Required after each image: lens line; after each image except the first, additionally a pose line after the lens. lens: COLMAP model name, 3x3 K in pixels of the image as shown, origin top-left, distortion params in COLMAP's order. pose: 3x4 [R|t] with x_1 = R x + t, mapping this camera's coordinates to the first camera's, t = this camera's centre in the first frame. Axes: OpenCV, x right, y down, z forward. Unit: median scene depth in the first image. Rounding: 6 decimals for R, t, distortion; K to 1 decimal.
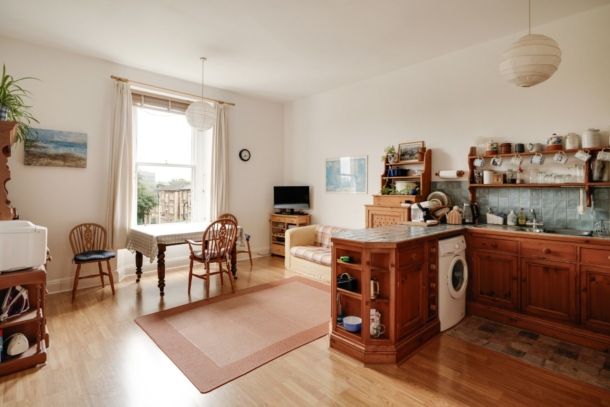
lens RADIAL K [[307.8, 0, 306.8], [0, 307.8, 185.3], [0, 0, 1]] dist [-0.002699, -0.000447]
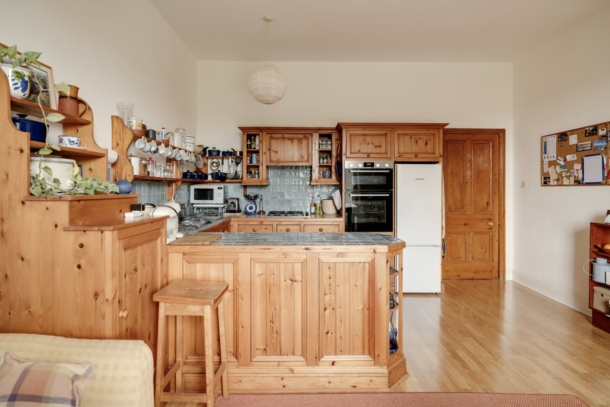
lens RADIAL K [[333.4, 0, 303.8], [0, 333.4, 195.9], [0, 0, 1]] dist [-0.005294, -0.000174]
pose [[-0.720877, -0.017666, 0.692838, -0.211885], [-0.011087, 0.999841, 0.013959, 0.024753], [-0.692974, 0.002382, -0.720958, 1.143674]]
